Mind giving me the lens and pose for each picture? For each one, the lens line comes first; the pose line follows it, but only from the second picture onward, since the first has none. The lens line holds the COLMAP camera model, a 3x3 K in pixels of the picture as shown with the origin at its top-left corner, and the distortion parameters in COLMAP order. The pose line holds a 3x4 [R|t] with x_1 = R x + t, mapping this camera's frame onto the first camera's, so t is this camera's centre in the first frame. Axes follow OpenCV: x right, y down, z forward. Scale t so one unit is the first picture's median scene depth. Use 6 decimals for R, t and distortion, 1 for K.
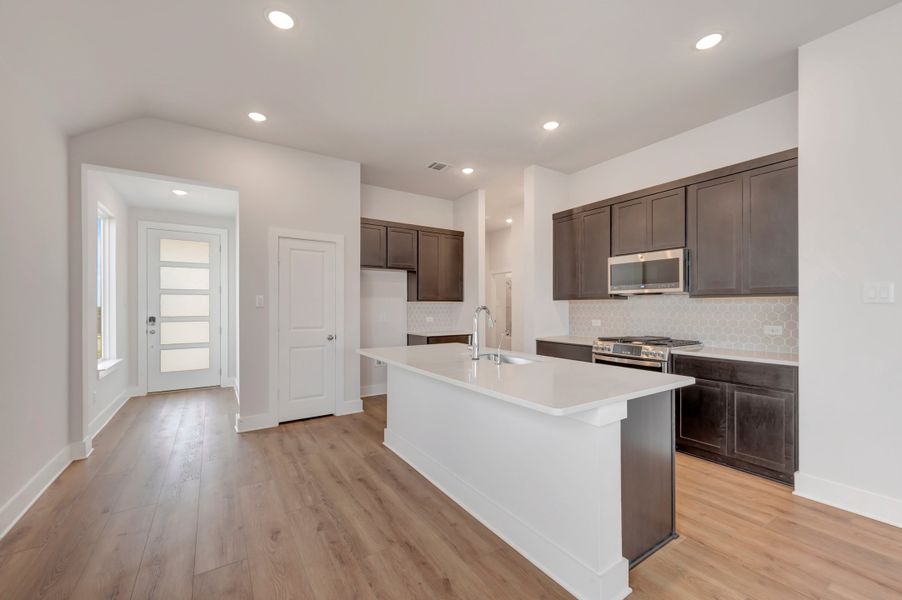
lens RADIAL K [[365.3, 0, 452.4], [0, 365.3, 306.4], [0, 0, 1]] dist [0.001015, -0.000102]
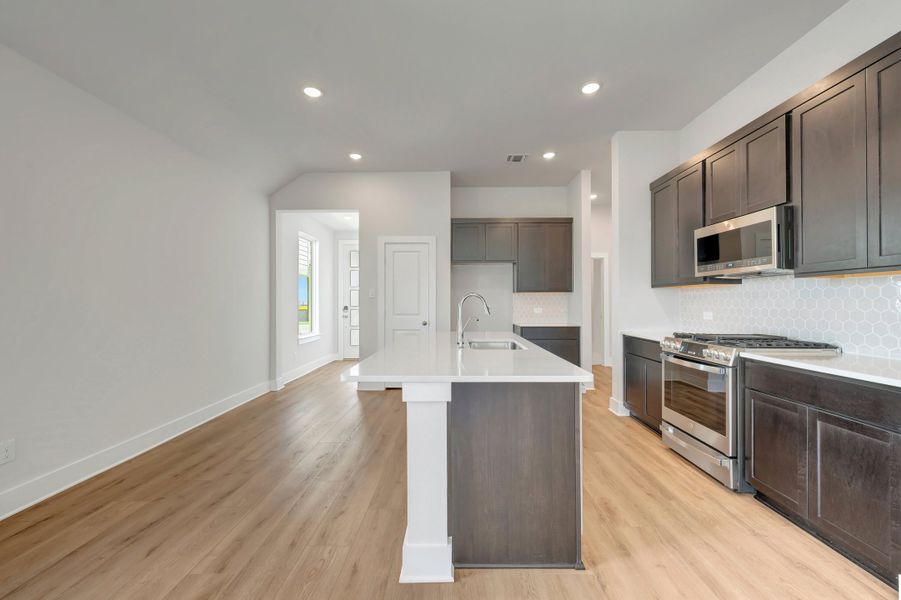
lens RADIAL K [[359.4, 0, 450.5], [0, 359.4, 300.0], [0, 0, 1]] dist [0.000713, -0.000056]
pose [[0.827603, -0.004468, -0.561296, 0.424364], [0.002241, 0.999987, -0.004656, 0.016324], [0.561309, 0.002596, 0.827602, 0.085639]]
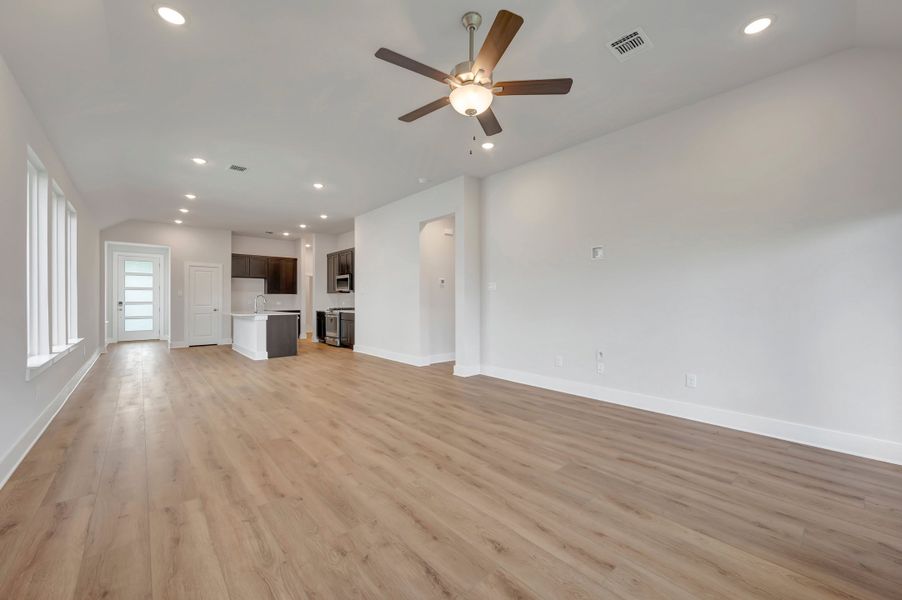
lens RADIAL K [[359.8, 0, 451.0], [0, 359.8, 300.0], [0, 0, 1]] dist [0.000713, -0.000056]
pose [[0.990899, -0.001087, 0.134603, 0.861180], [0.000947, 0.999999, 0.001098, 0.026148], [-0.134604, -0.000961, 0.990899, -1.484647]]
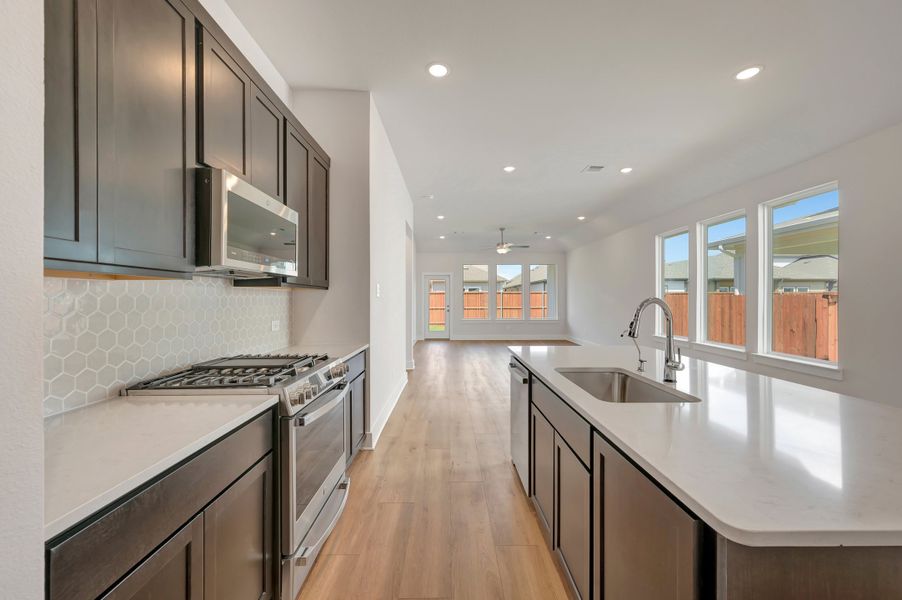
lens RADIAL K [[359.8, 0, 451.0], [0, 359.8, 300.0], [0, 0, 1]] dist [0.000713, -0.000056]
pose [[-0.838947, -0.000264, 0.544213, 0.028787], [0.001655, 0.999994, 0.003036, 0.000146], [-0.544211, 0.003448, -0.838941, 1.184025]]
